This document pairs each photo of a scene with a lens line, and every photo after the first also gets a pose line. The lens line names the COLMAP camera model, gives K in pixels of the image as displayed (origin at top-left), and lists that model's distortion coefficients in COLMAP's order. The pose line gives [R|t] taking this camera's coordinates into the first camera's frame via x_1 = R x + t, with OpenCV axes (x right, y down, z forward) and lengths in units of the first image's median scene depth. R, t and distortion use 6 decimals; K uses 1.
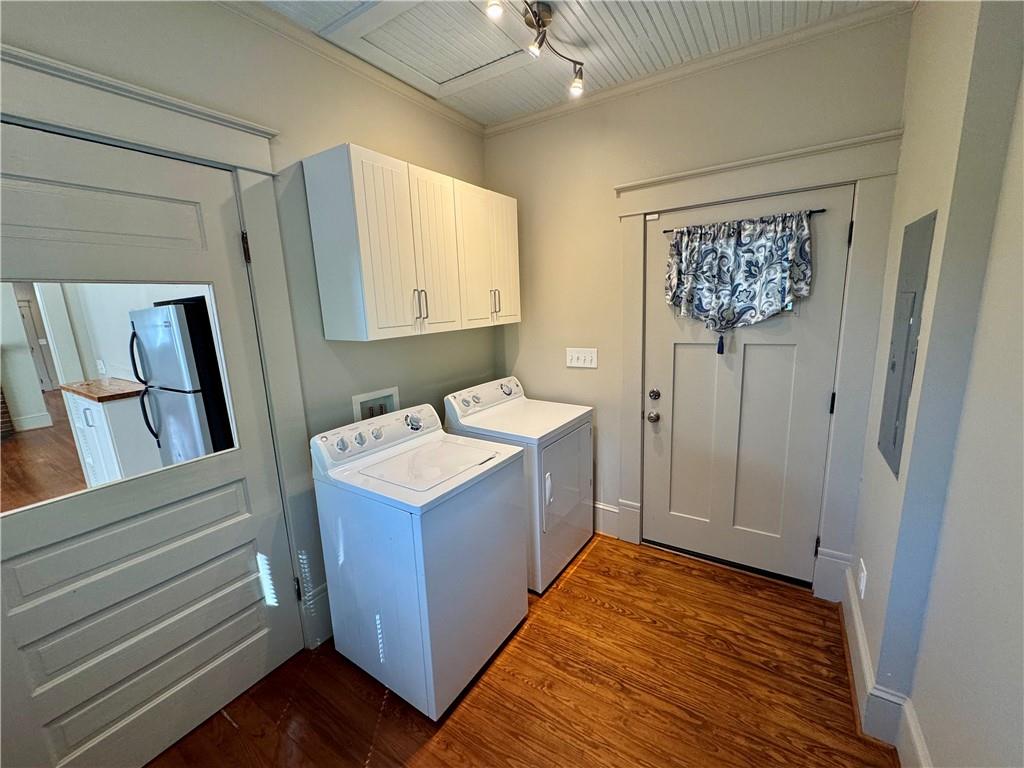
lens RADIAL K [[408.0, 0, 510.0], [0, 408.0, 385.1], [0, 0, 1]] dist [-0.001518, -0.000181]
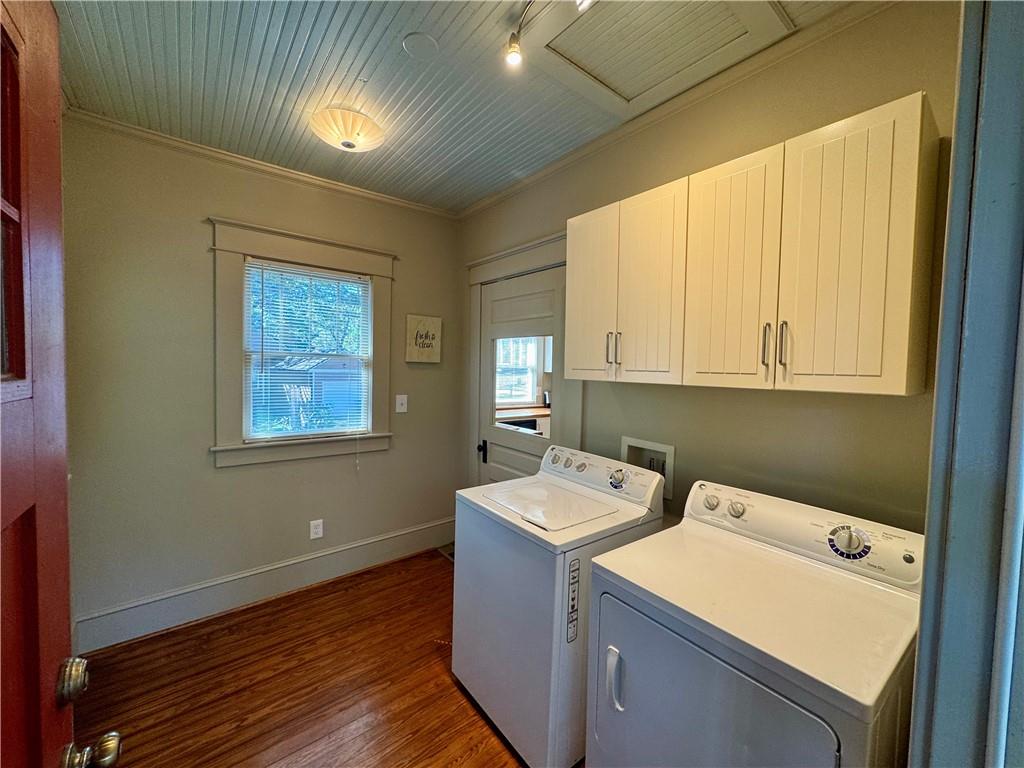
lens RADIAL K [[408.0, 0, 512.7], [0, 408.0, 384.7], [0, 0, 1]] dist [-0.001518, -0.000181]
pose [[-0.310443, 0.078975, -0.947306, 0.763596], [-0.196207, 0.969760, 0.145146, -0.220997], [0.930123, 0.230928, -0.285559, 1.142191]]
